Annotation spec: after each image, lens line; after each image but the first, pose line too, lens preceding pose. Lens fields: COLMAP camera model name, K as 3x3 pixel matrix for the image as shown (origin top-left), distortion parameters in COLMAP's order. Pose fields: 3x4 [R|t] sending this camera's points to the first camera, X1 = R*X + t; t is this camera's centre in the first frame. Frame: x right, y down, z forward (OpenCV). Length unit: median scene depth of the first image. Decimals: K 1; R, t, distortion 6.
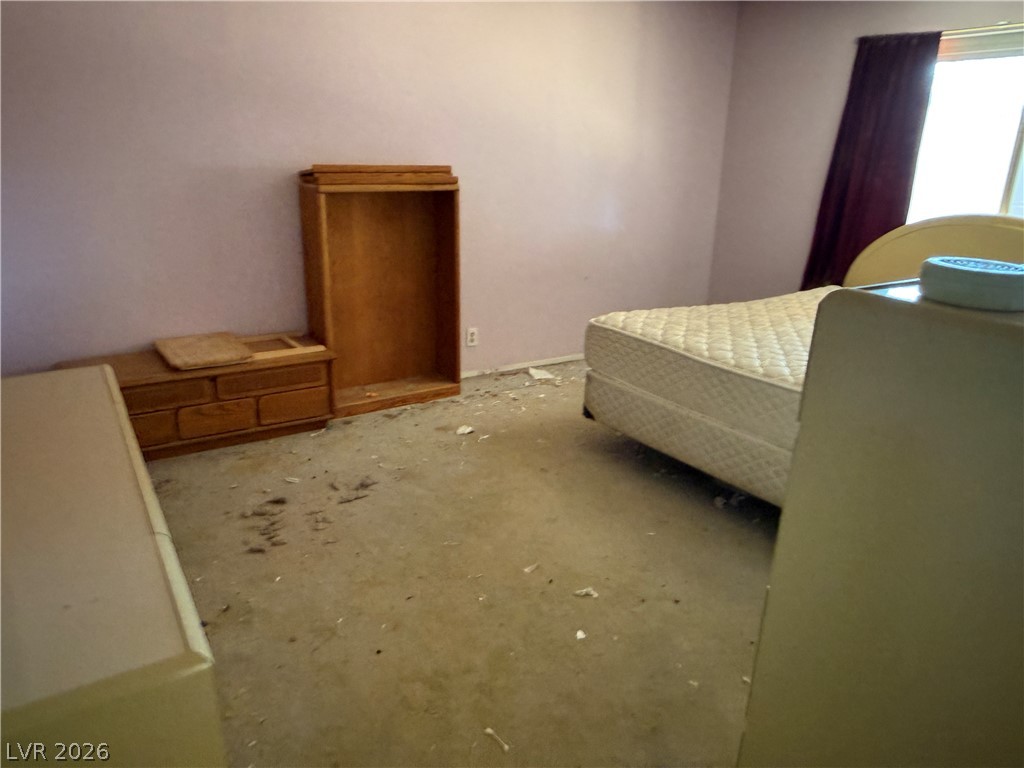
lens RADIAL K [[725.9, 0, 512.8], [0, 725.9, 380.4], [0, 0, 1]] dist [0.026710, -0.026072]
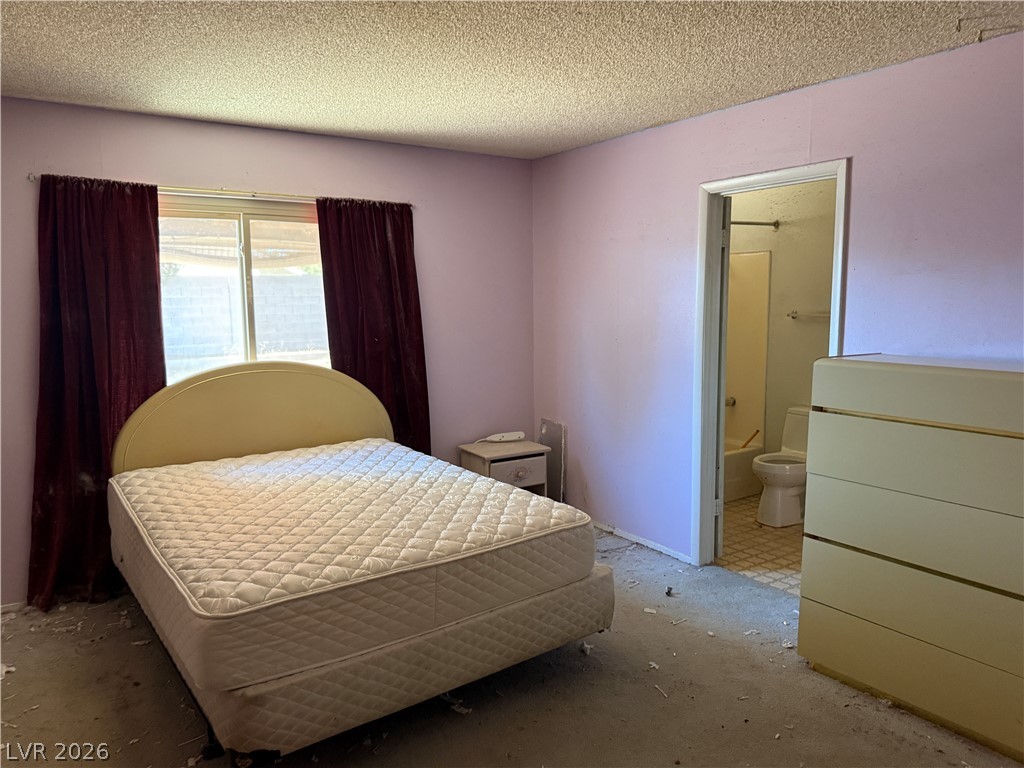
lens RADIAL K [[725.9, 0, 514.5], [0, 725.9, 387.0], [0, 0, 1]] dist [0.026710, -0.026072]
pose [[-0.033294, -0.158917, 0.986730, -0.471532], [0.320378, 0.933482, 0.161151, -0.285562], [-0.946705, 0.321492, 0.019834, 0.748080]]
